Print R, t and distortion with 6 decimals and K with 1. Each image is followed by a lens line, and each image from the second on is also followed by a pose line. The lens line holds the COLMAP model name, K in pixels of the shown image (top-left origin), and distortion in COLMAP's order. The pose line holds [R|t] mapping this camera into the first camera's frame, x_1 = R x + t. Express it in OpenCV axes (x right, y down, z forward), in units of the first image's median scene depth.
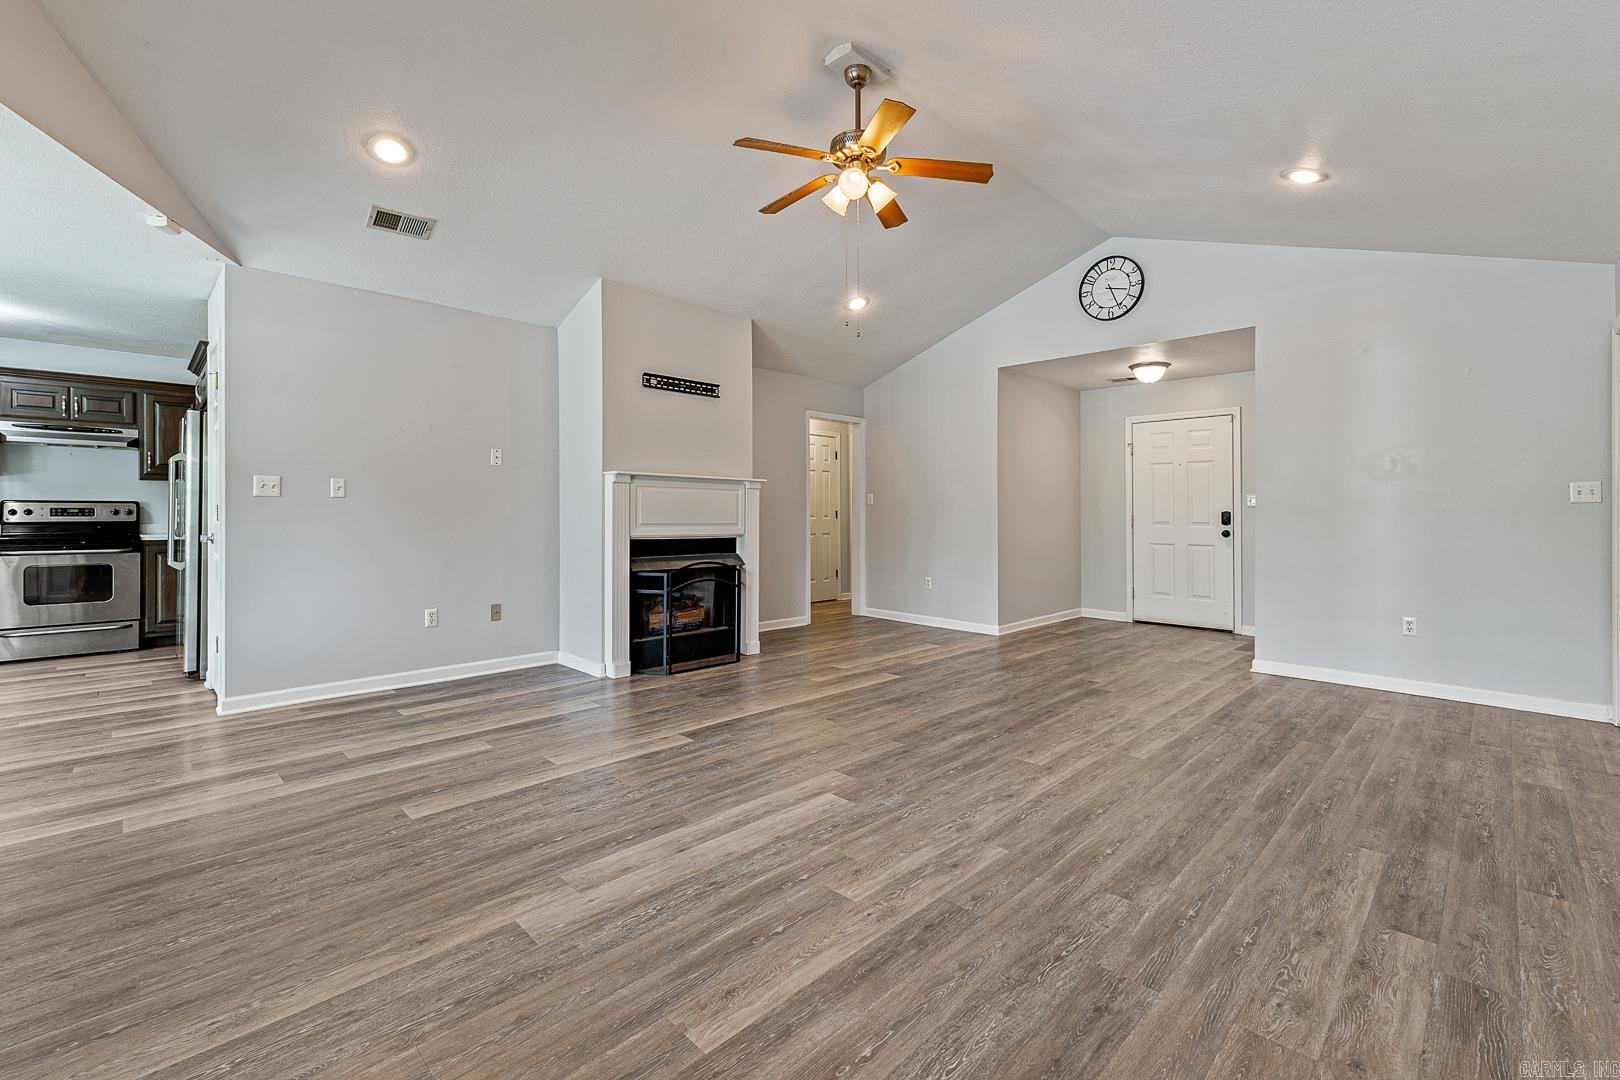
lens RADIAL K [[689.0, 0, 813.8], [0, 689.0, 516.6], [0, 0, 1]] dist [0.004894, -0.000139]
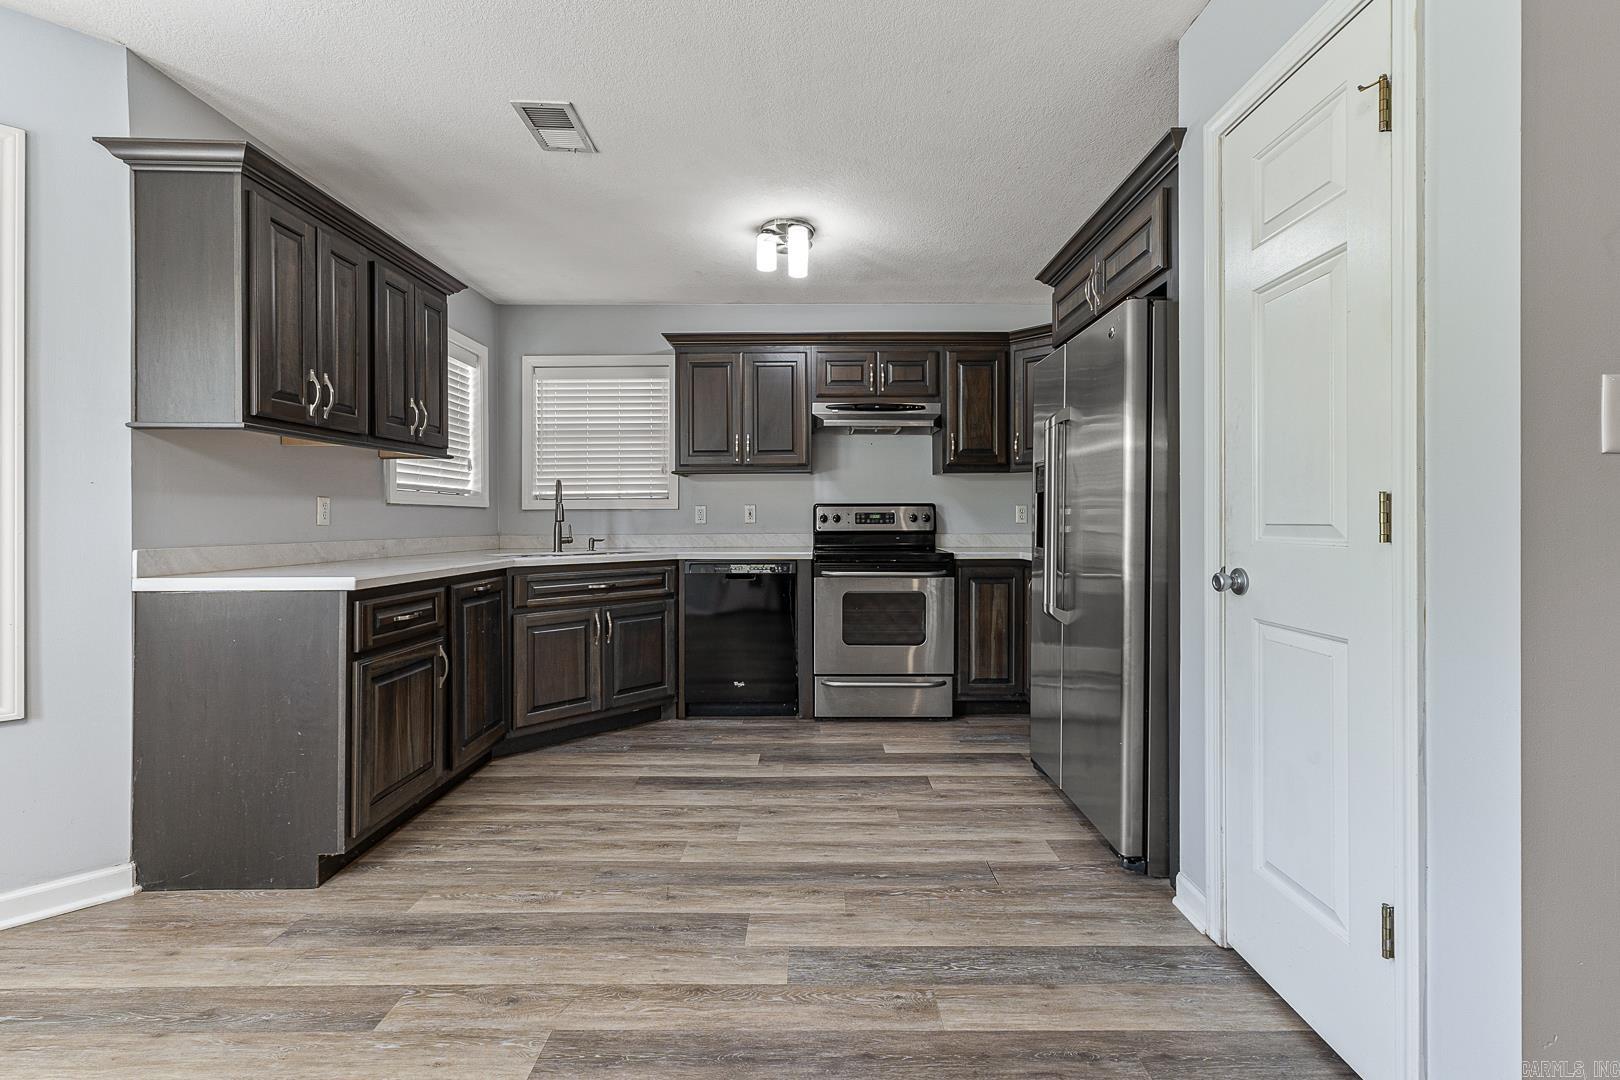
lens RADIAL K [[692.4, 0, 817.9], [0, 692.4, 523.1], [0, 0, 1]] dist [0.005525, 0.000327]
pose [[0.709394, -0.000095, -0.704812, -0.926971], [0.000317, 1.000000, 0.000184, -0.002315], [0.704812, -0.000354, 0.709394, 0.664826]]
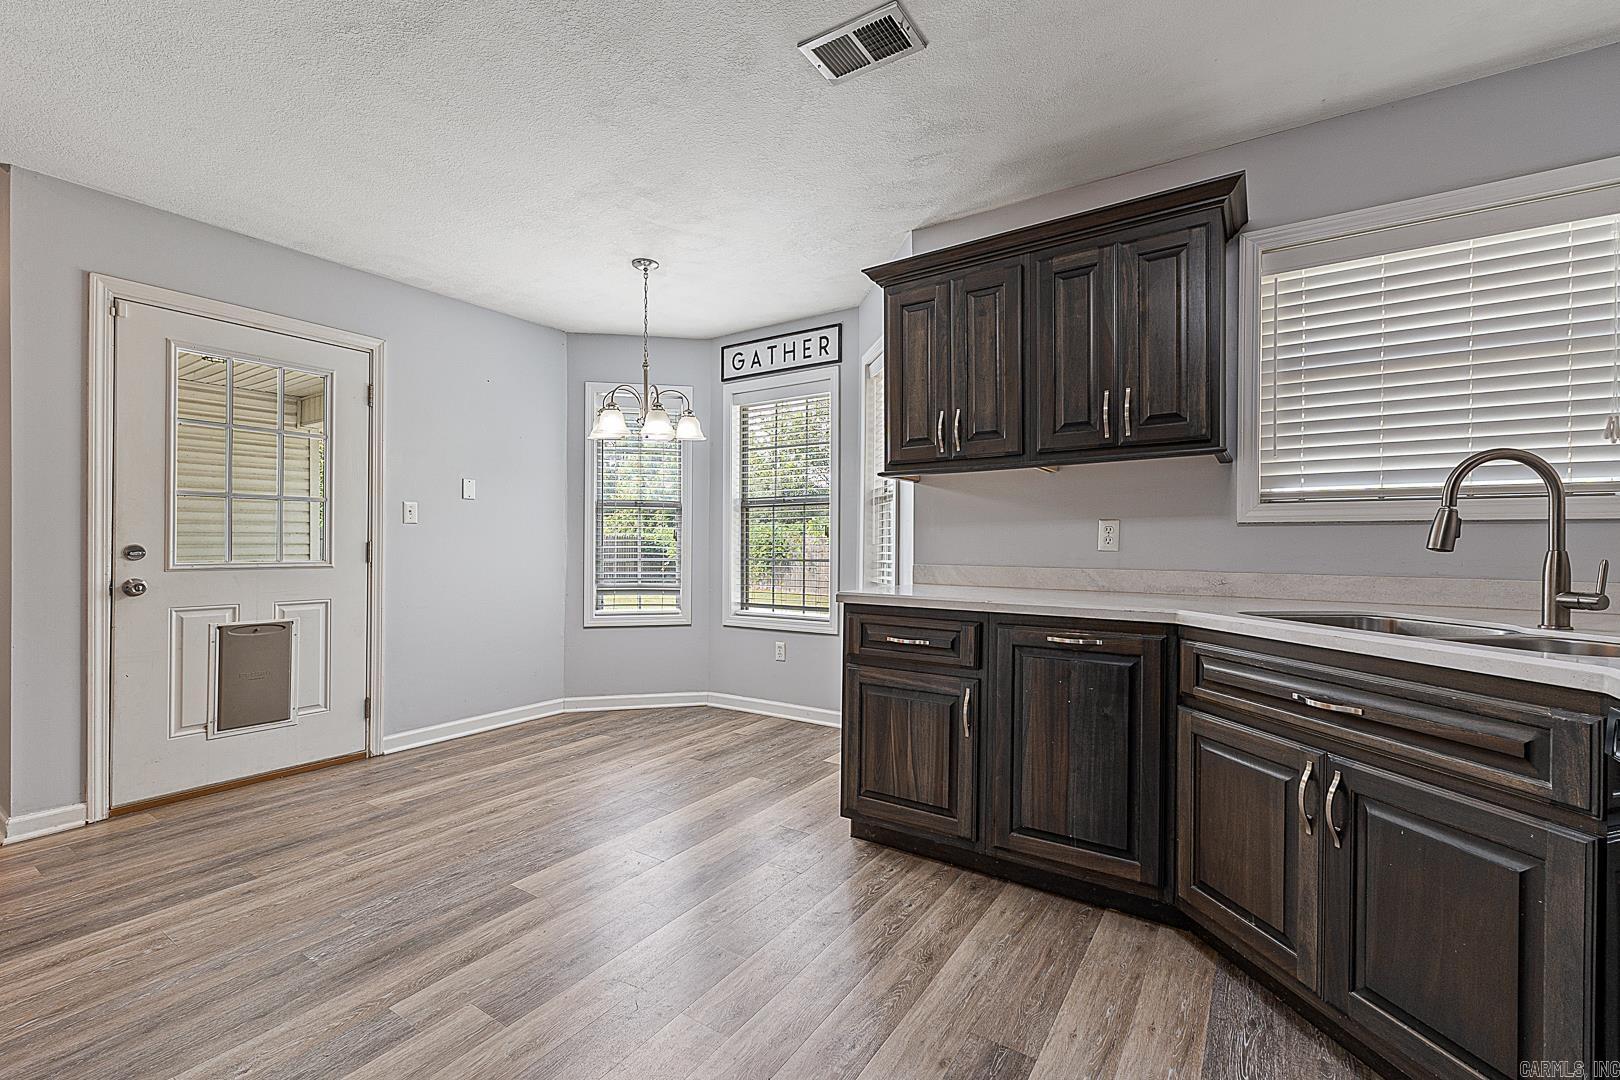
lens RADIAL K [[687.7, 0, 817.5], [0, 687.7, 544.9], [0, 0, 1]] dist [0.006004, 0.000115]
pose [[-0.980178, -0.004588, -0.198063, -1.462502], [-0.005685, 0.999972, 0.004967, -0.008086], [0.198035, 0.005995, -0.980177, 1.496181]]
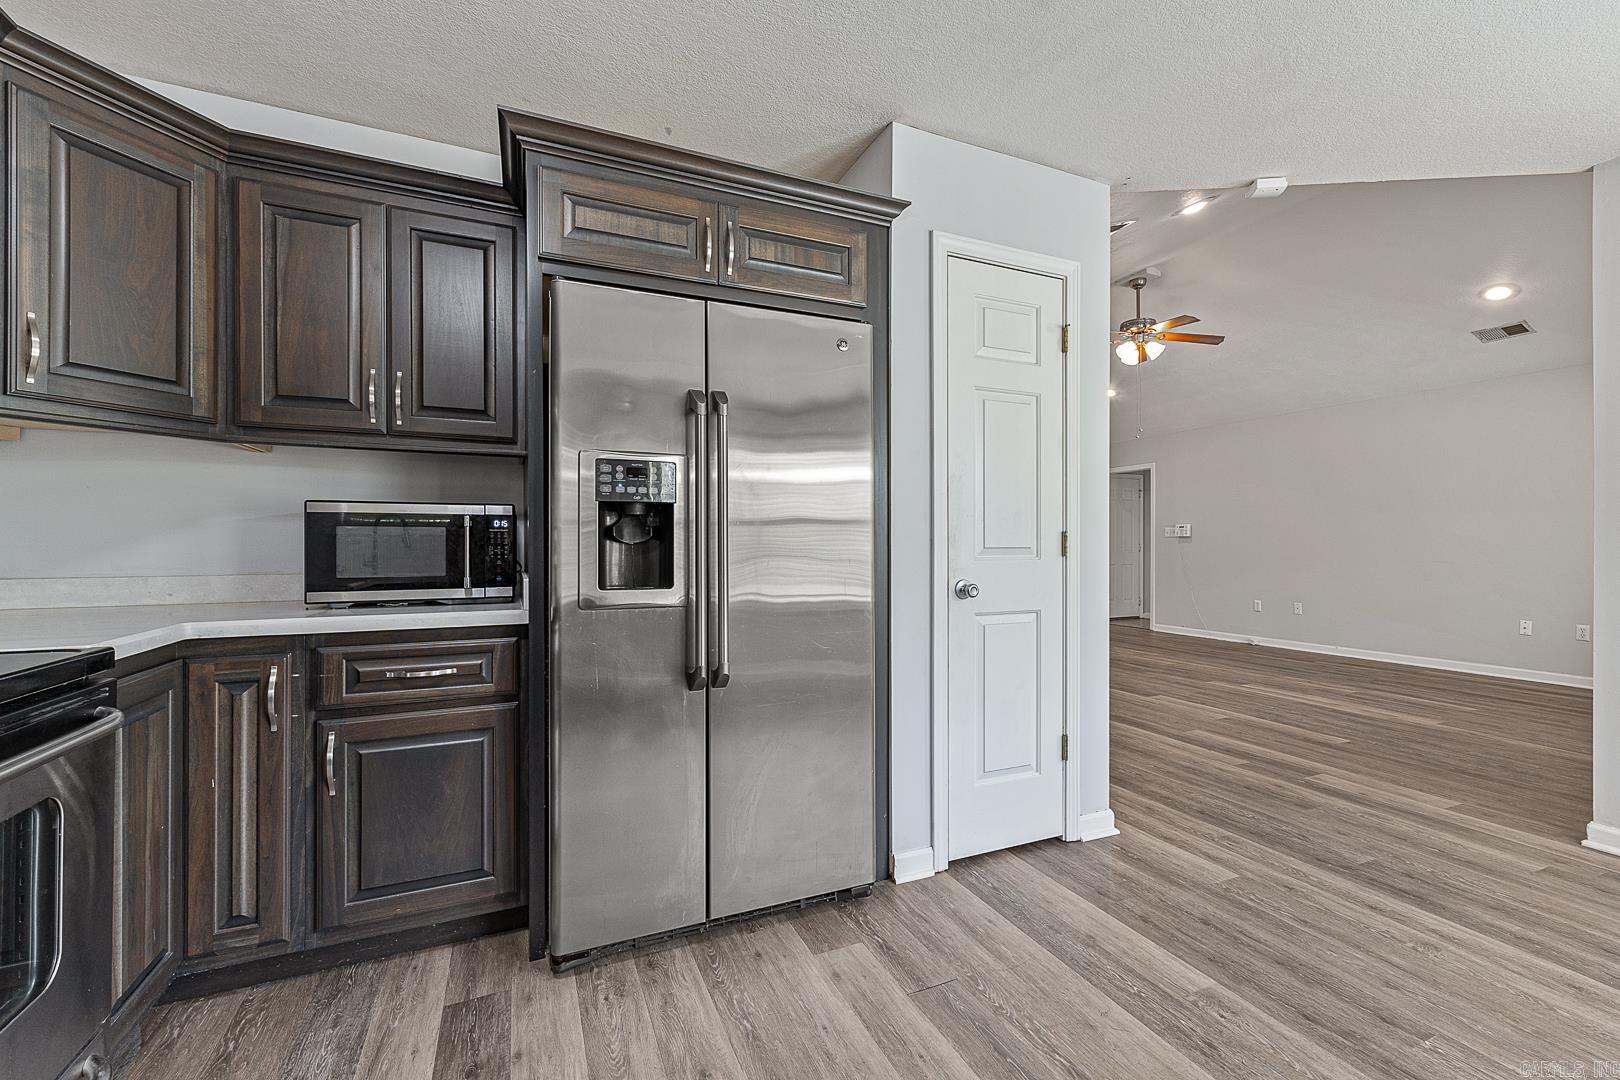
lens RADIAL K [[676.9, 0, 817.7], [0, 676.9, 543.5], [0, 0, 1]] dist [0.004644, -0.000205]
pose [[0.360884, -0.002443, 0.932608, -1.731537], [0.003483, 0.999993, 0.001271, -0.007858], [-0.932604, 0.002790, 0.360890, 1.113413]]
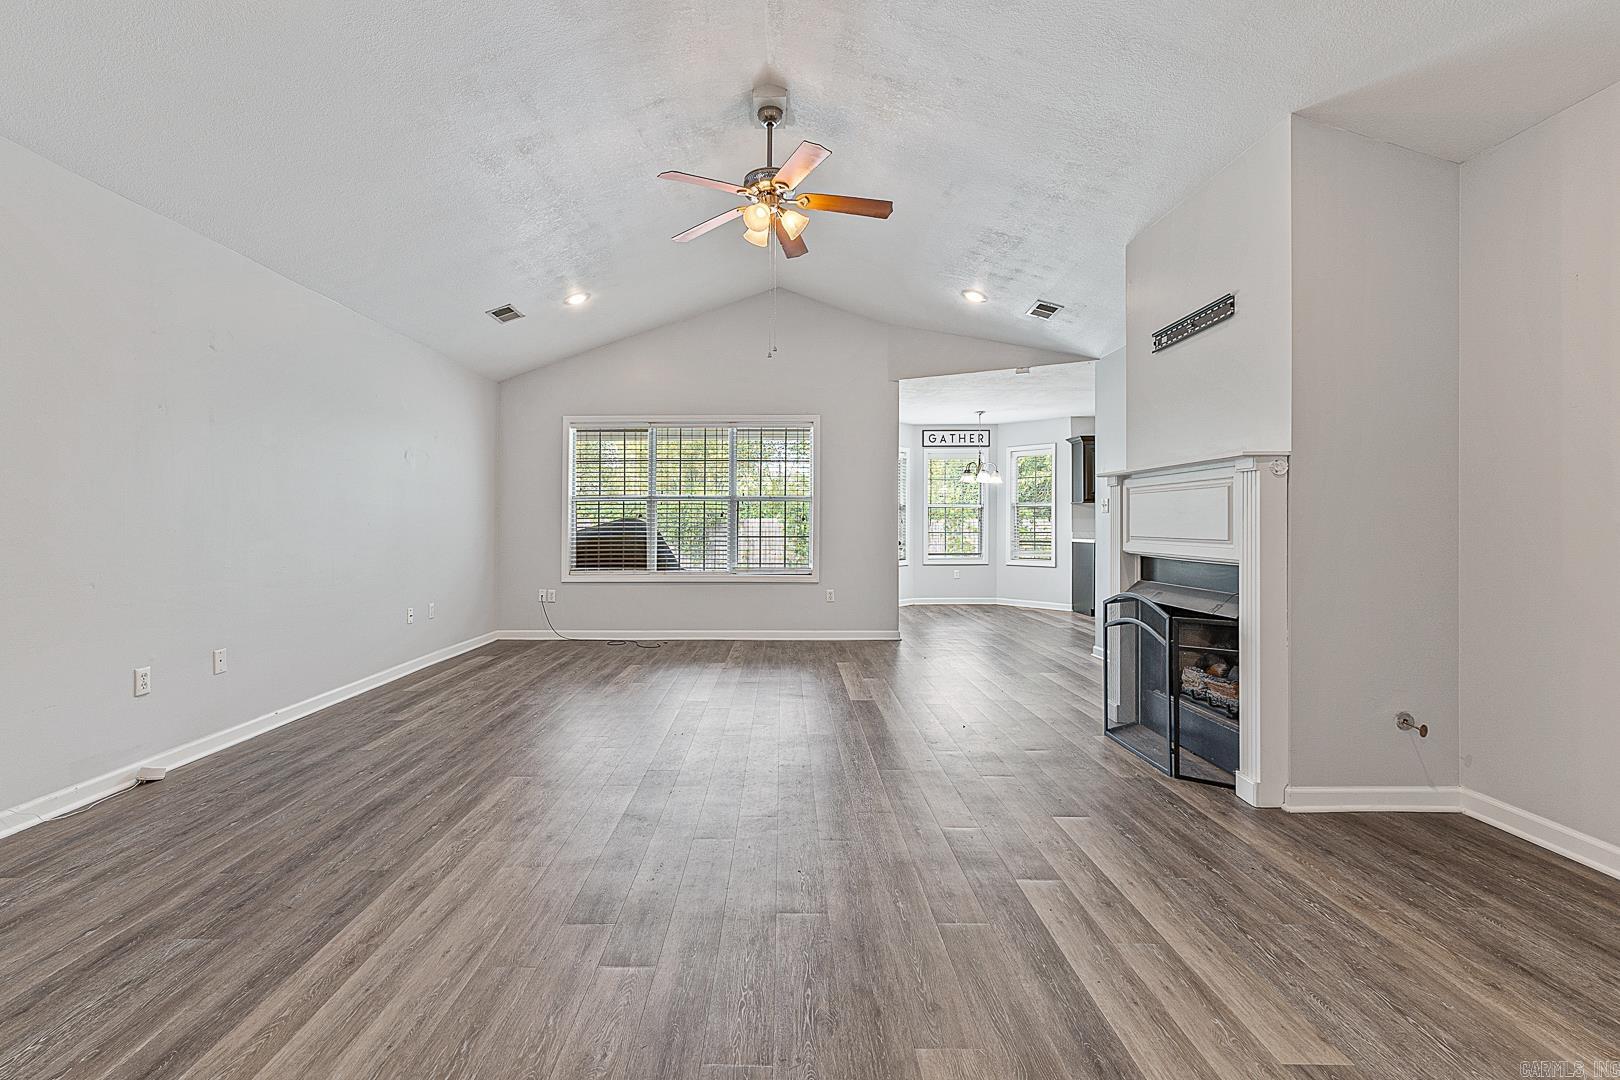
lens RADIAL K [[708.1, 0, 775.6], [0, 708.1, 522.4], [0, 0, 1]] dist [0.007873, 0.000058]
pose [[-0.716473, -0.006077, -0.697589, 0.814158], [-0.004229, 0.999982, -0.004369, 0.001178], [0.697602, -0.000180, -0.716485, 1.769851]]
